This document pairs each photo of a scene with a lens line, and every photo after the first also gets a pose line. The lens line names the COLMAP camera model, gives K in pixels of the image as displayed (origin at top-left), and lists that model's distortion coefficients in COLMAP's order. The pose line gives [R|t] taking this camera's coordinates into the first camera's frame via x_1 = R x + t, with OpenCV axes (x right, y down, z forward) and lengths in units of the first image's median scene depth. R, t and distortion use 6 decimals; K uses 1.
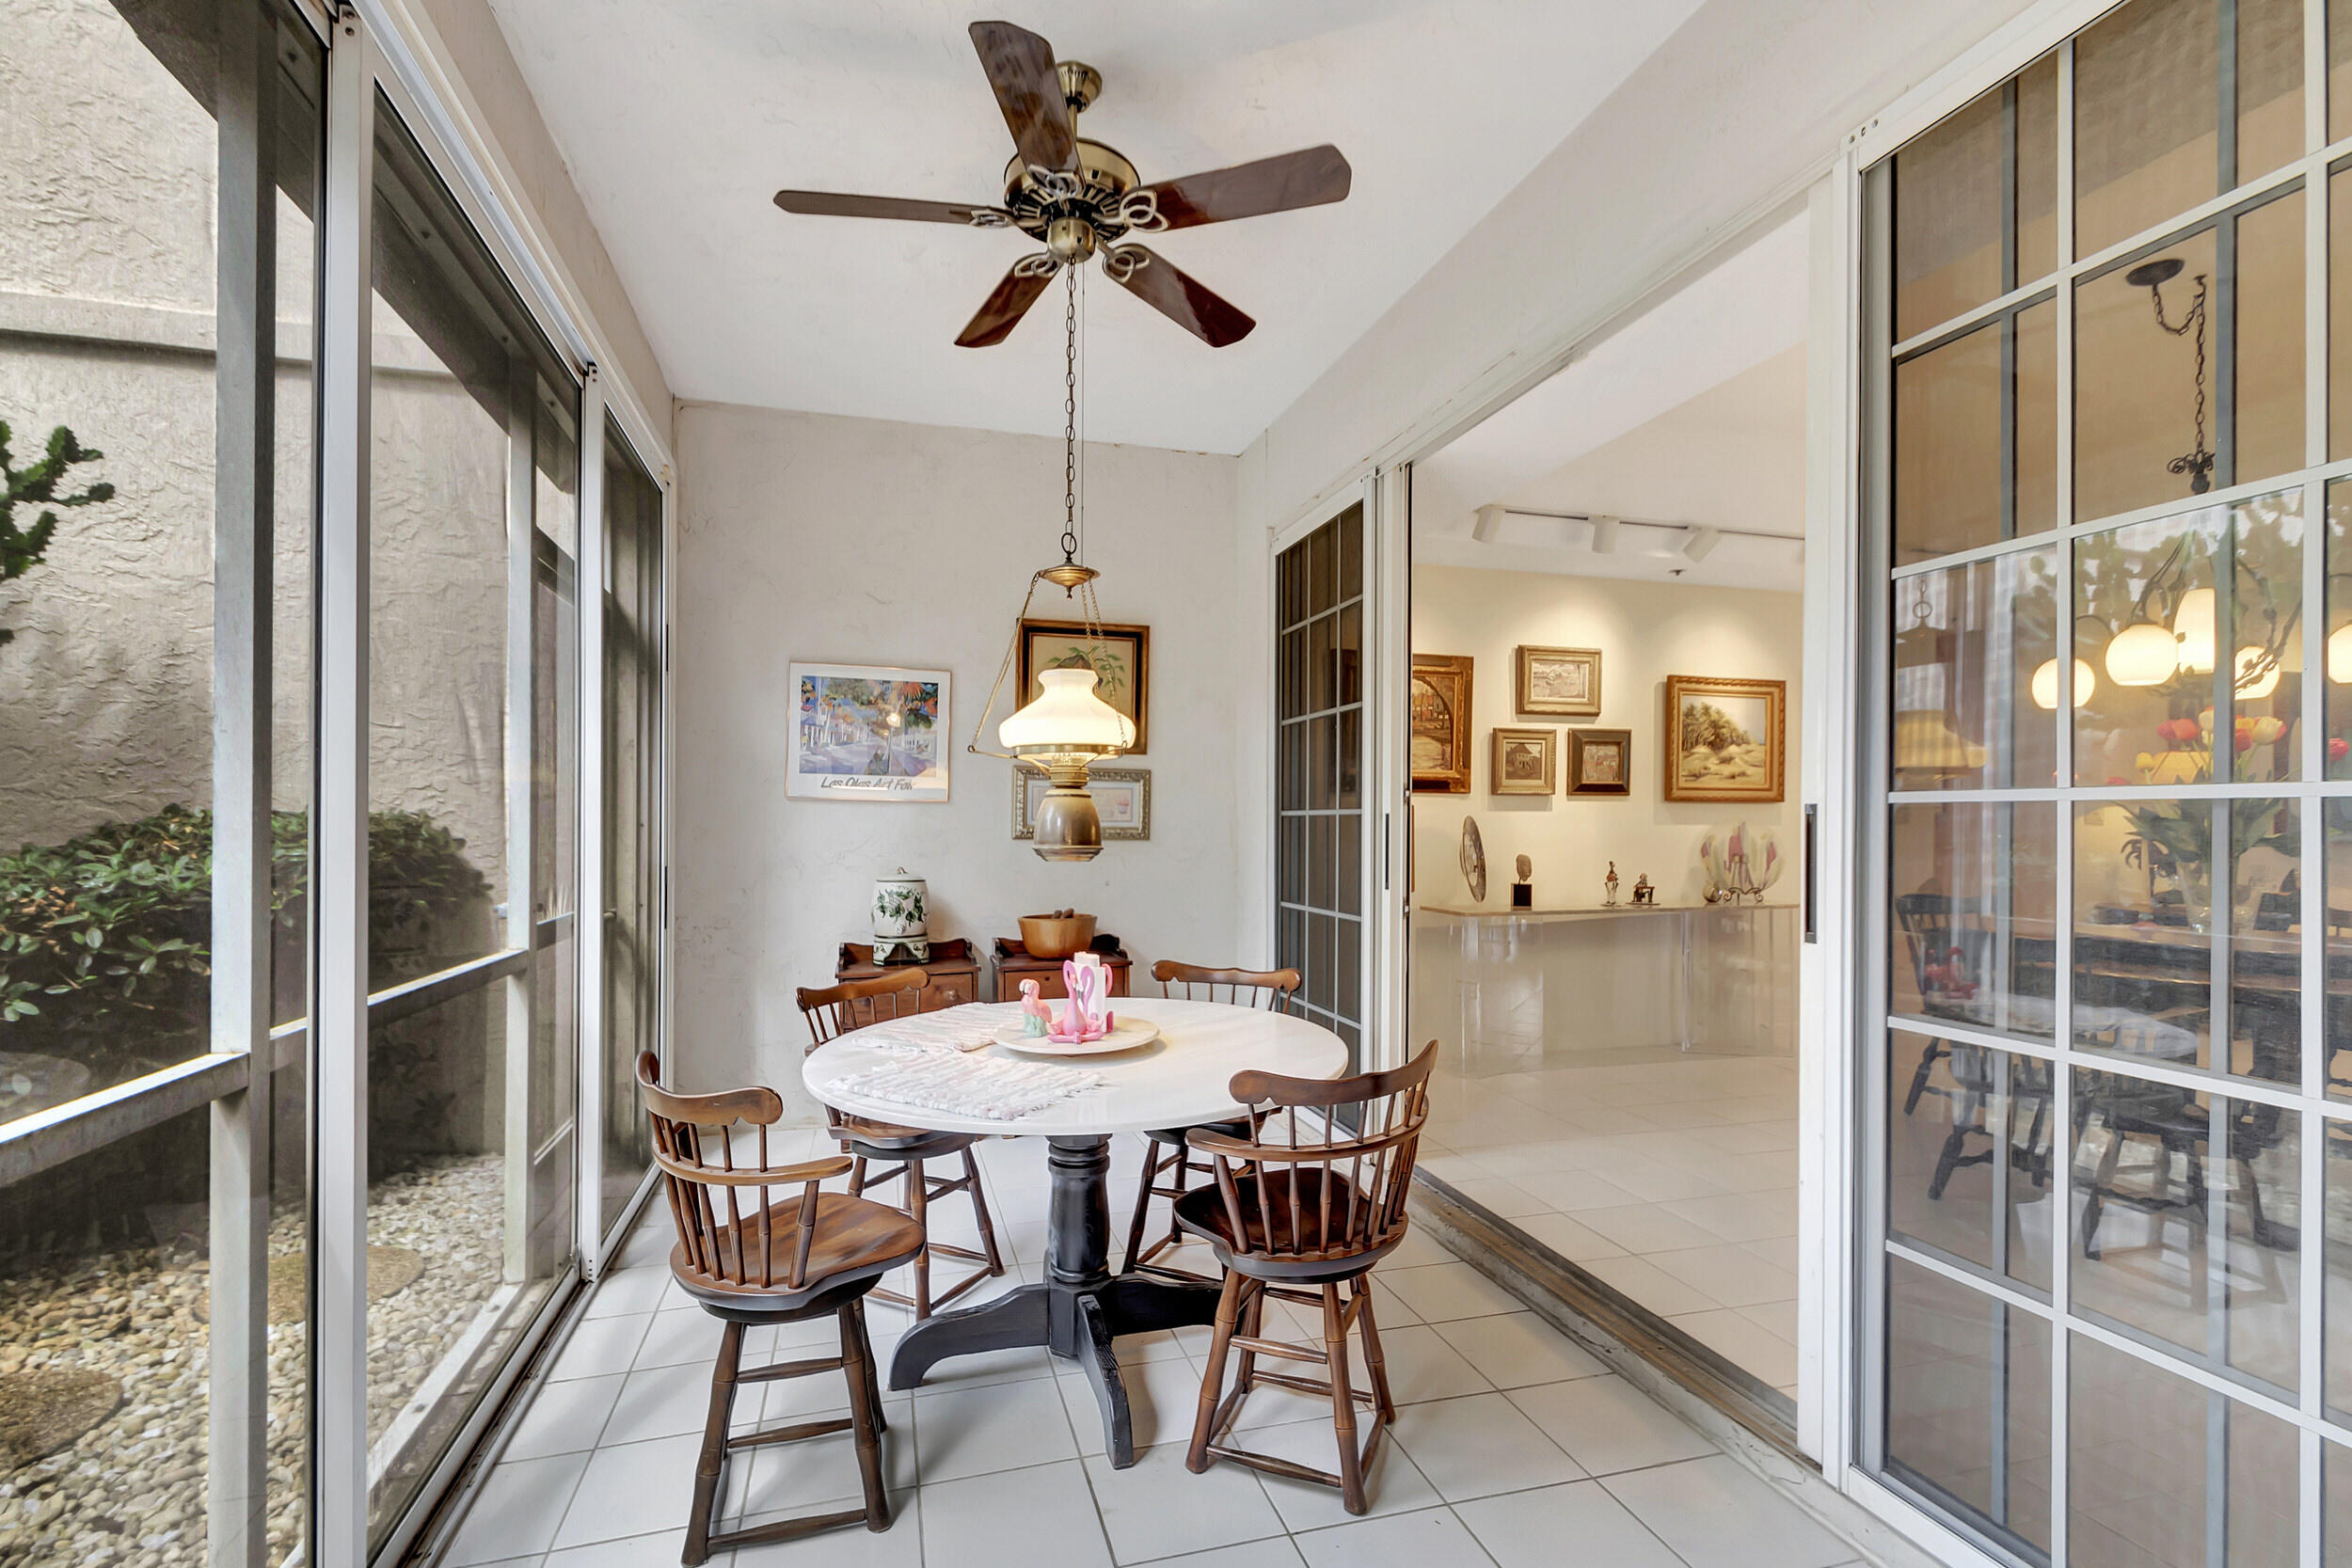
lens RADIAL K [[1063.7, 0, 1171.1], [0, 1063.7, 807.5], [0, 0, 1]] dist [0.002805, 0.000177]
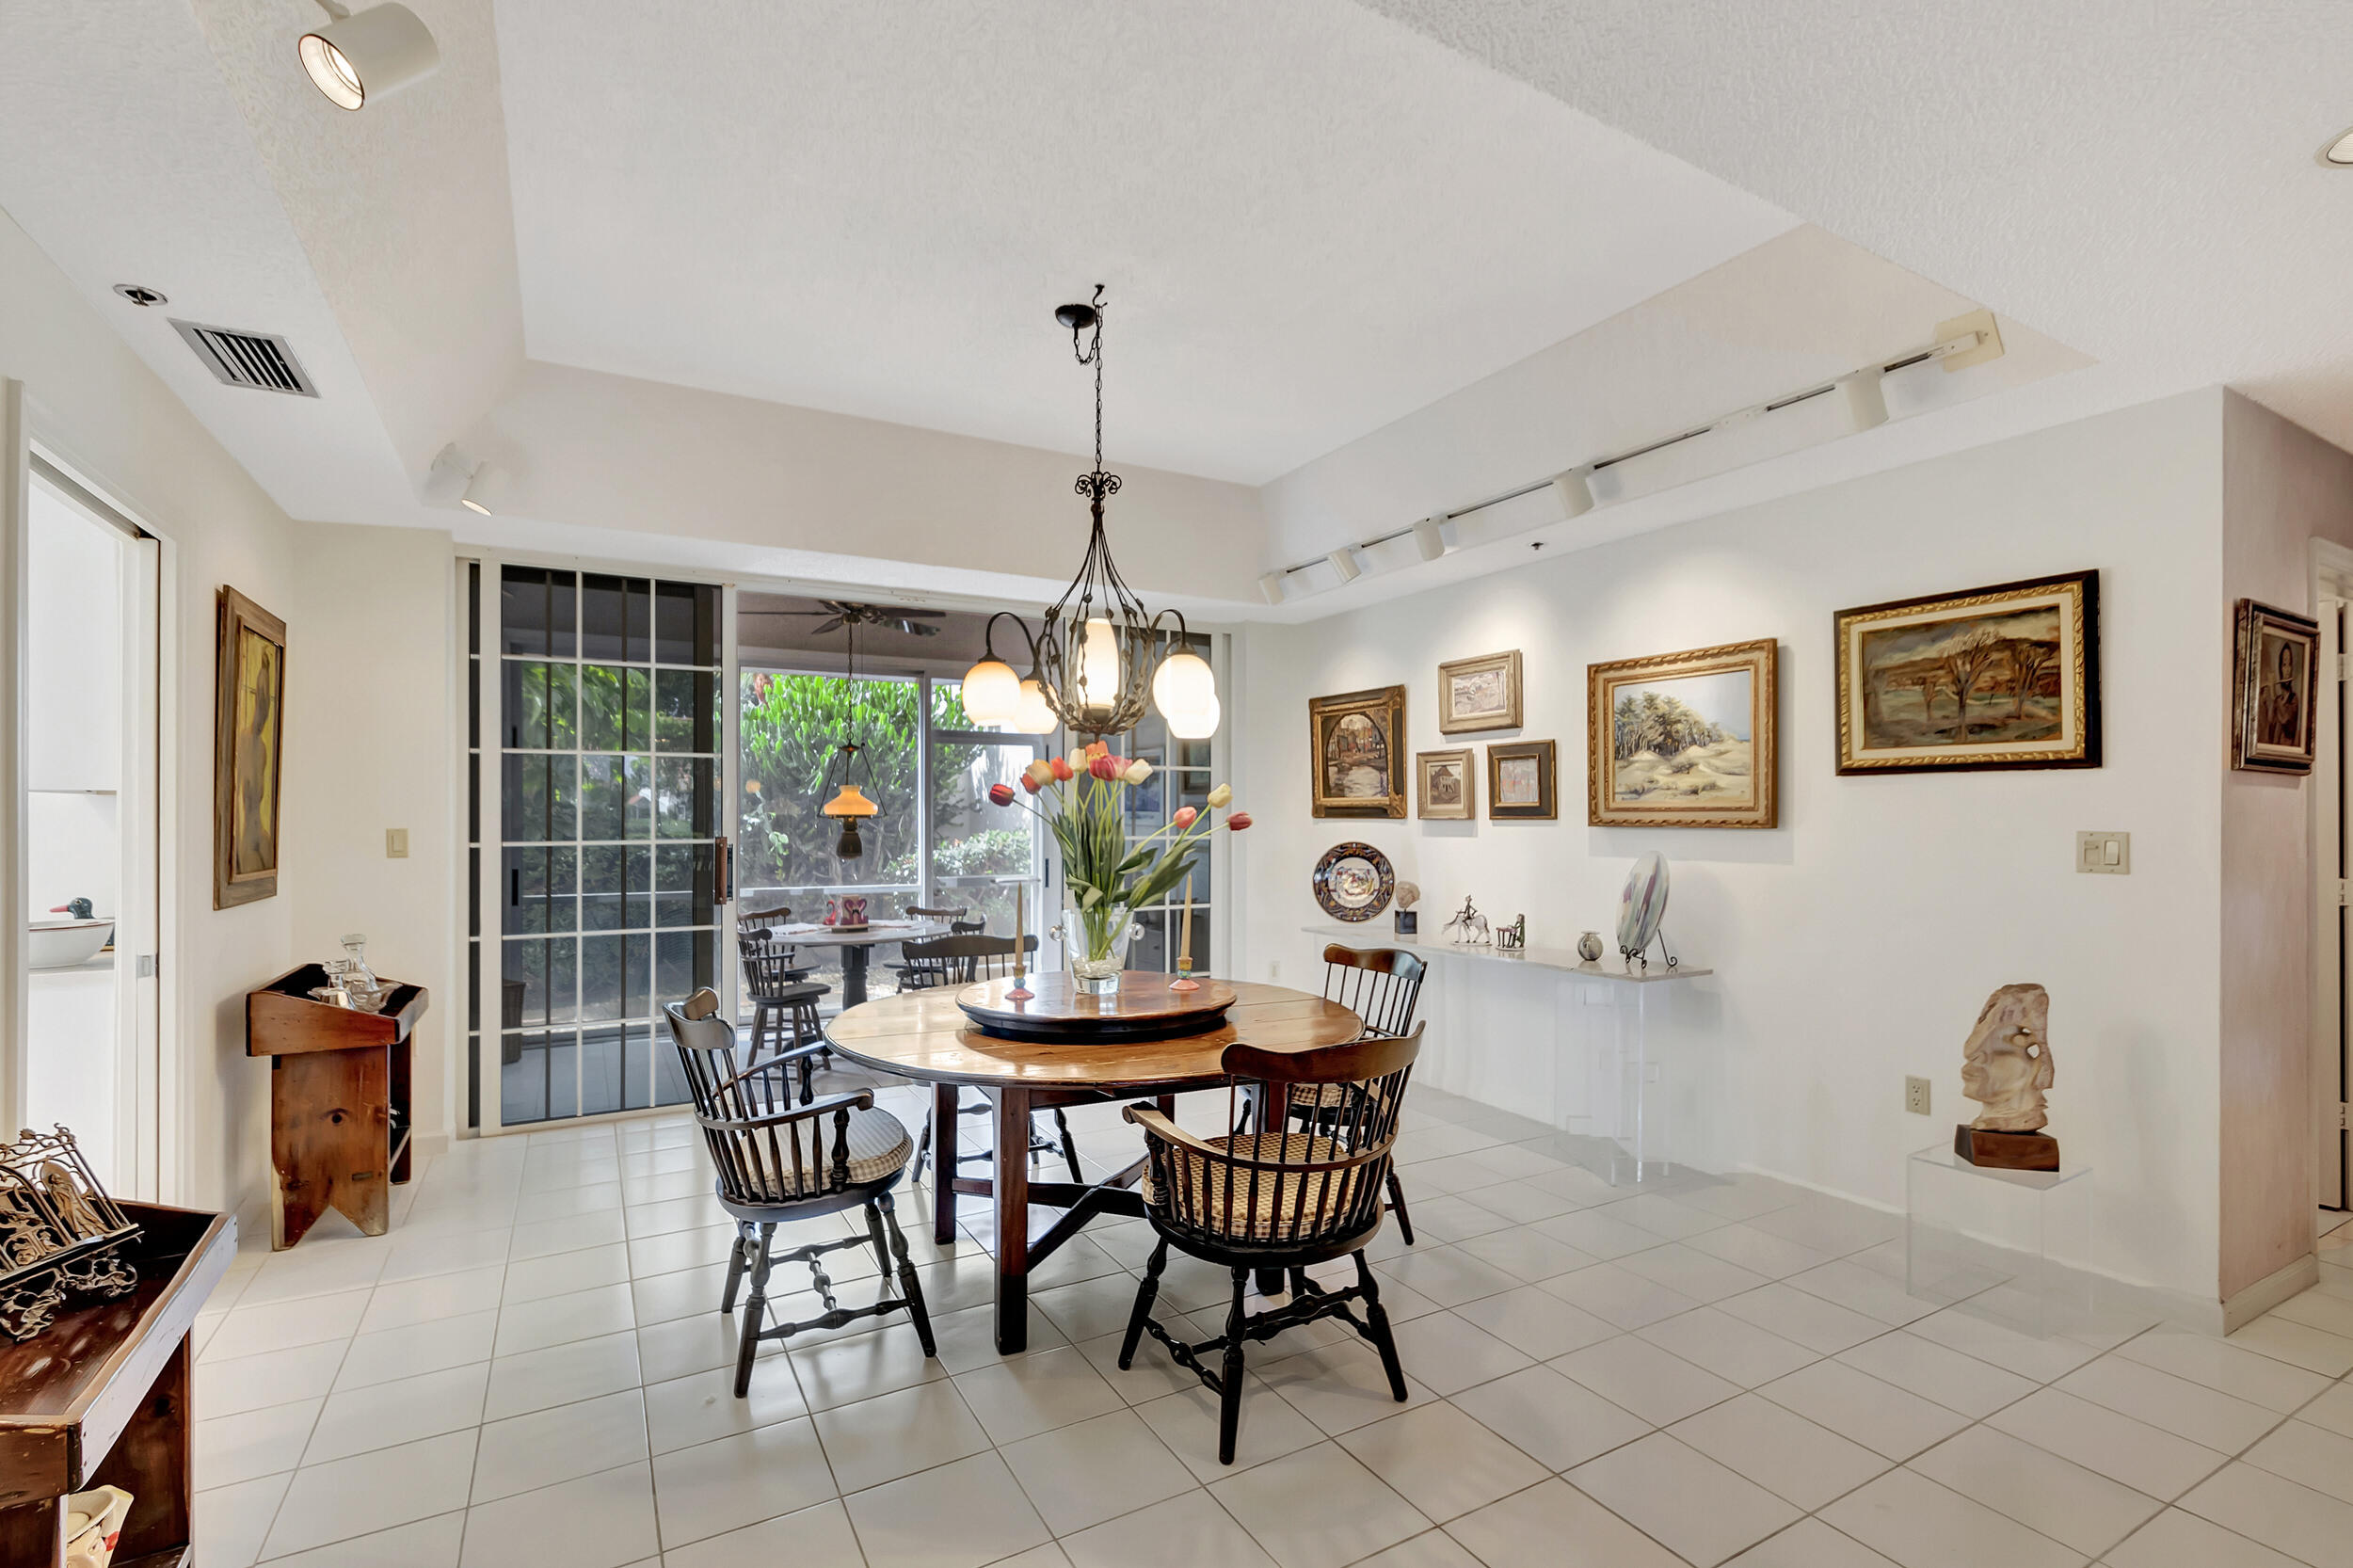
lens RADIAL K [[1064.2, 0, 1171.6], [0, 1064.2, 807.5], [0, 0, 1]] dist [0.002805, 0.000177]
pose [[0.231098, -0.013628, -0.972835, 1.168767], [0.004818, 0.999906, -0.012863, -0.011484], [0.972919, -0.001714, 0.231142, 0.527222]]
